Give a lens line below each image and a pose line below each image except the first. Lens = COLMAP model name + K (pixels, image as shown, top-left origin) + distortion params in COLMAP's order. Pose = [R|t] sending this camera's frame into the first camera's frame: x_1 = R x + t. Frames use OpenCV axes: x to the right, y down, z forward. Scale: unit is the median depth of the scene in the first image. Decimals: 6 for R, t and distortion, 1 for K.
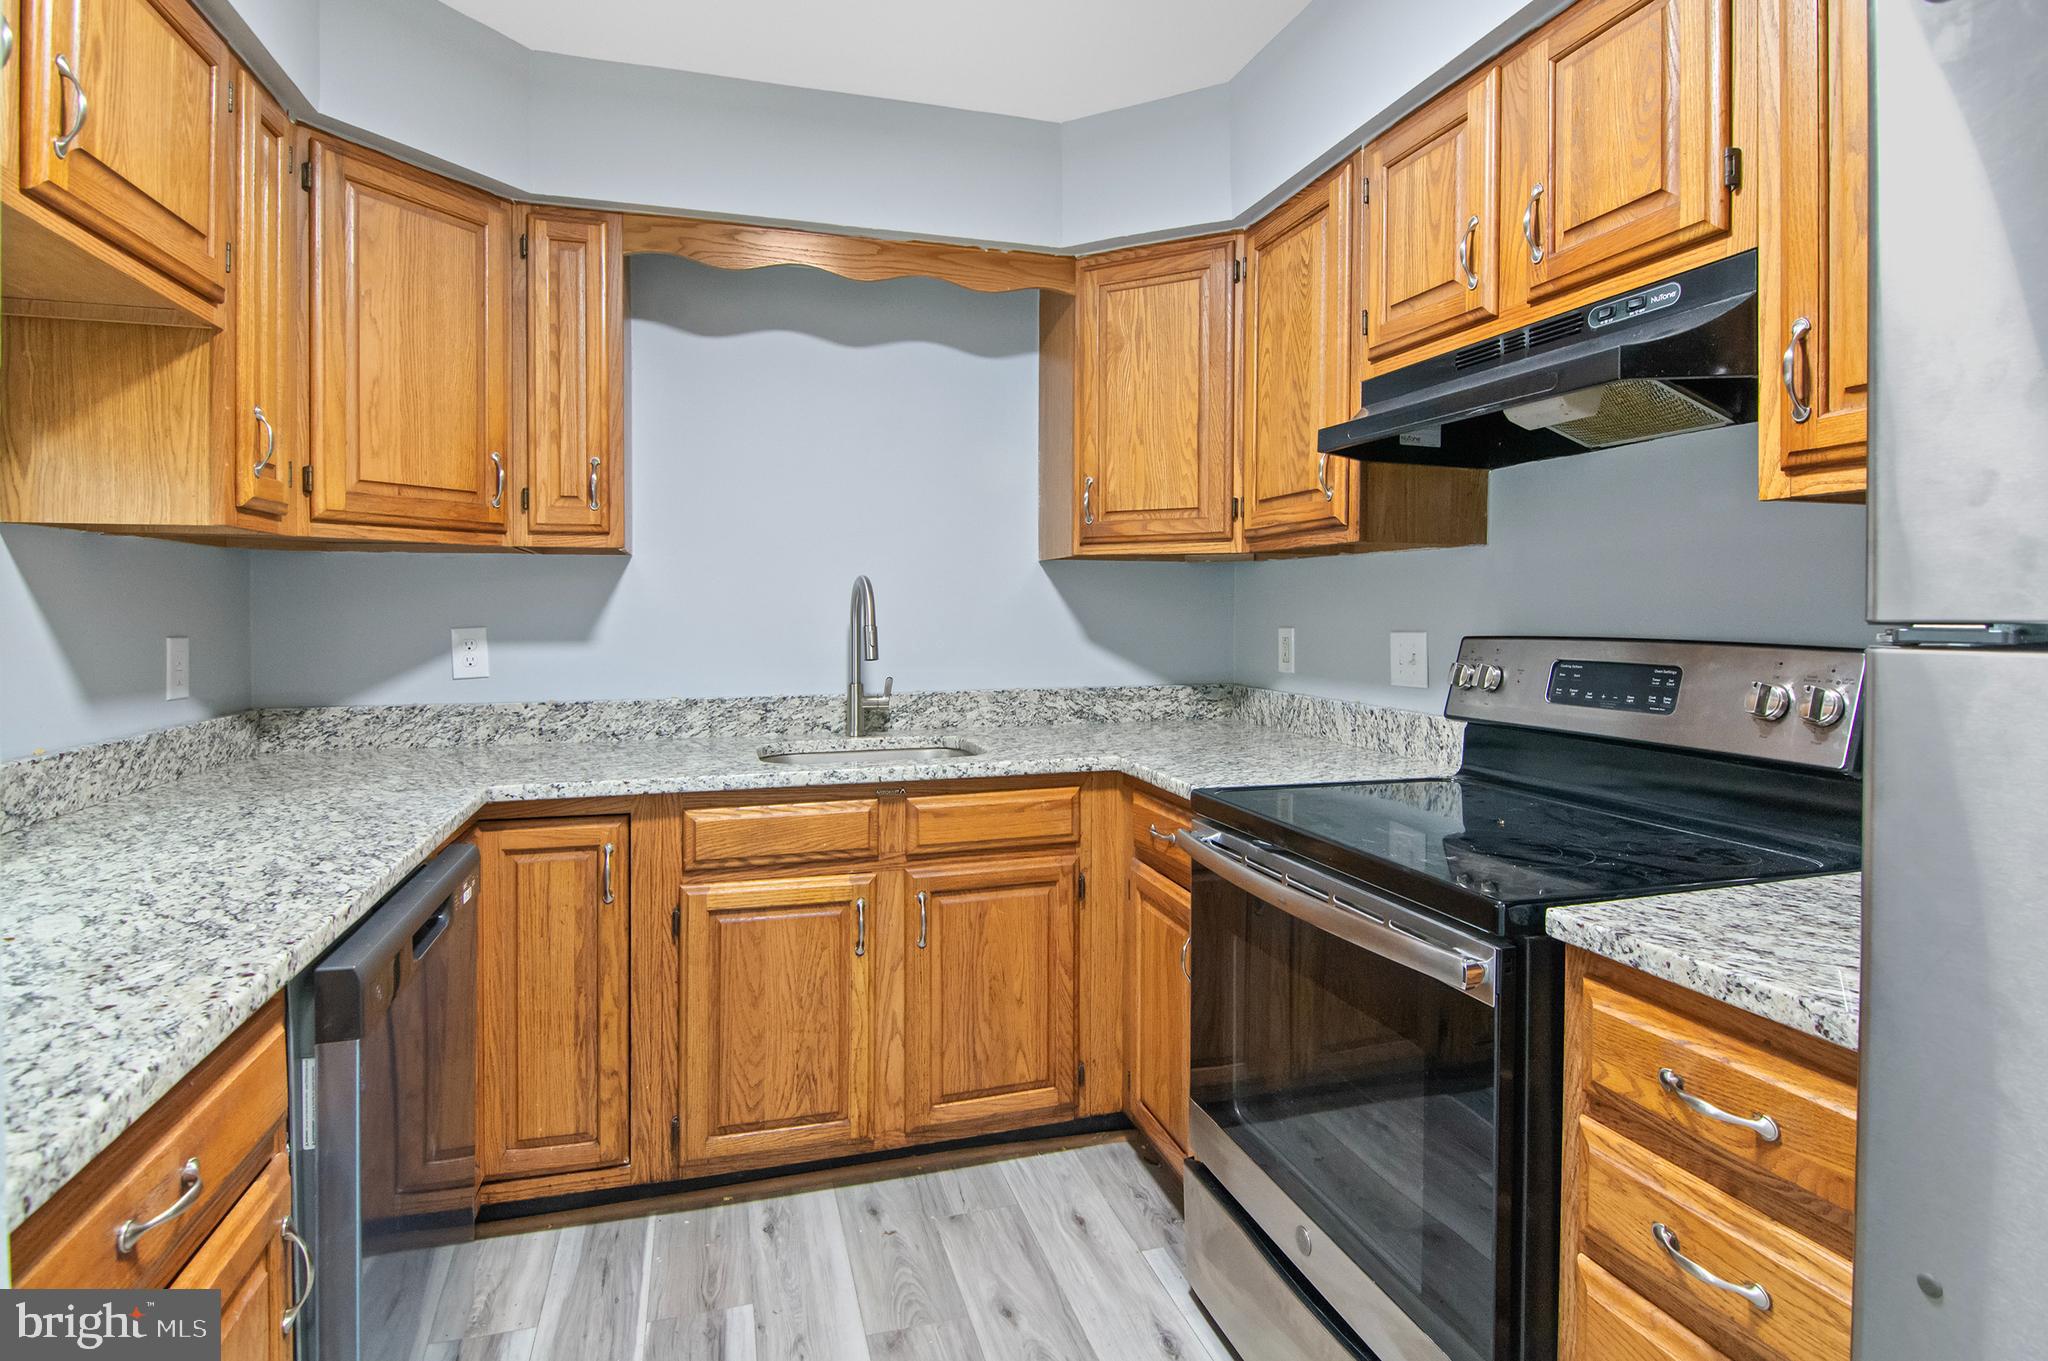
lens RADIAL K [[1011.0, 0, 1005.6], [0, 1011.0, 622.1], [0, 0, 1]] dist [-0.003248, -0.007653]
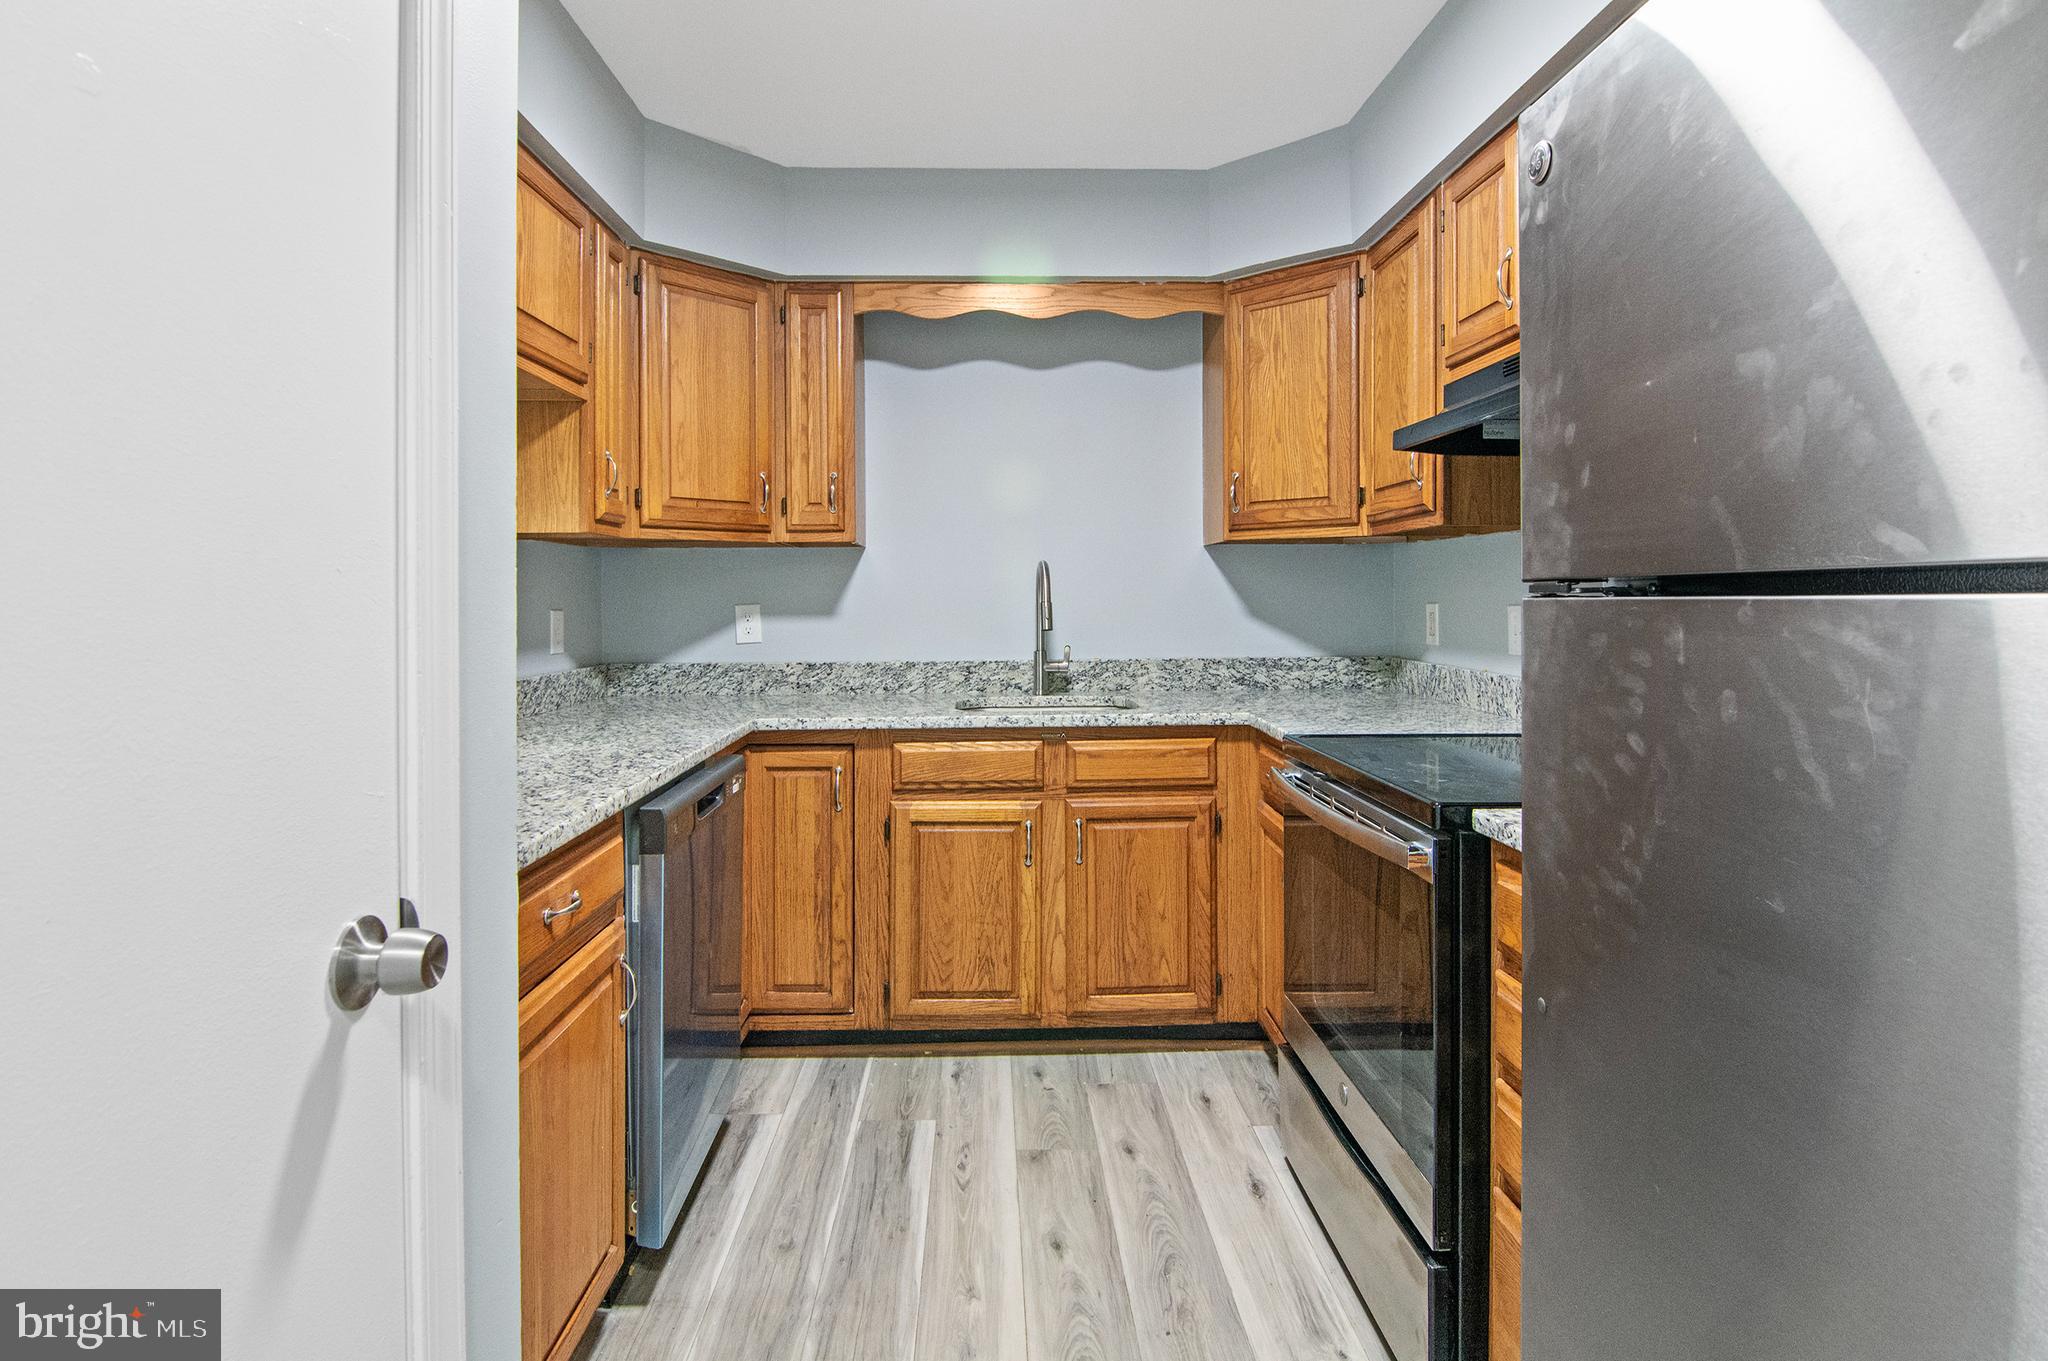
lens RADIAL K [[1021.4, 0, 1017.0], [0, 1021.4, 599.2], [0, 0, 1]] dist [-0.002111, -0.001328]
pose [[0.968147, -0.003967, -0.250352, 0.154726], [0.001751, 0.999957, -0.009074, 0.012679], [0.250378, 0.008346, 0.968112, -0.217392]]
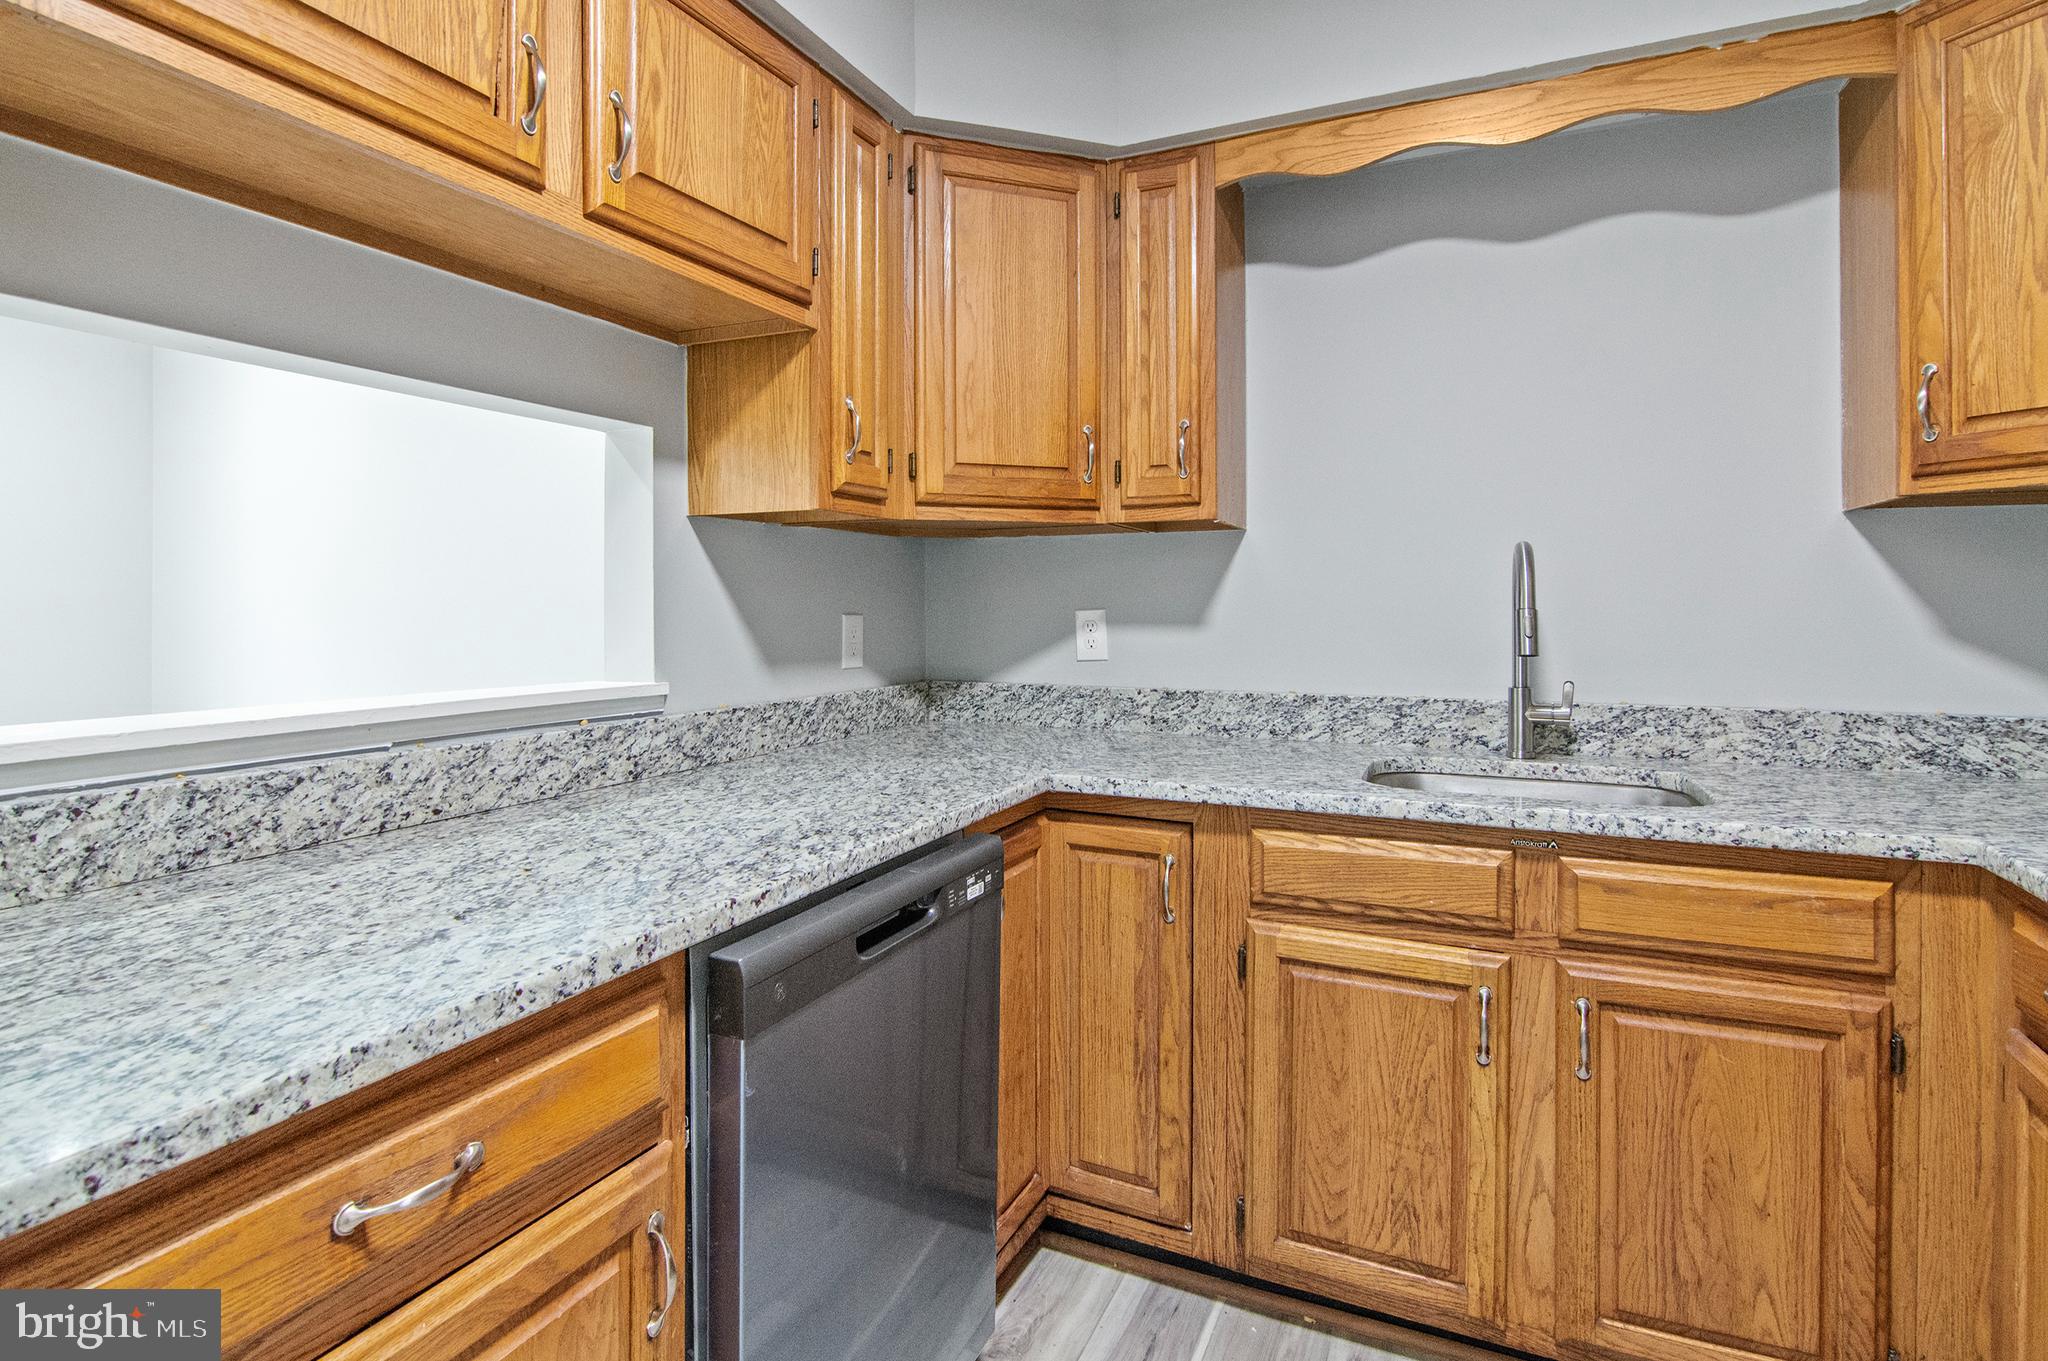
lens RADIAL K [[1013.1, 0, 1021.6], [0, 1013.1, 598.3], [0, 0, 1]] dist [-0.005591, -0.004302]
pose [[0.752984, -0.002299, -0.658034, 0.080447], [-0.009040, 0.999863, -0.013838, 0.010202], [0.657976, 0.016369, 0.752861, 0.232712]]
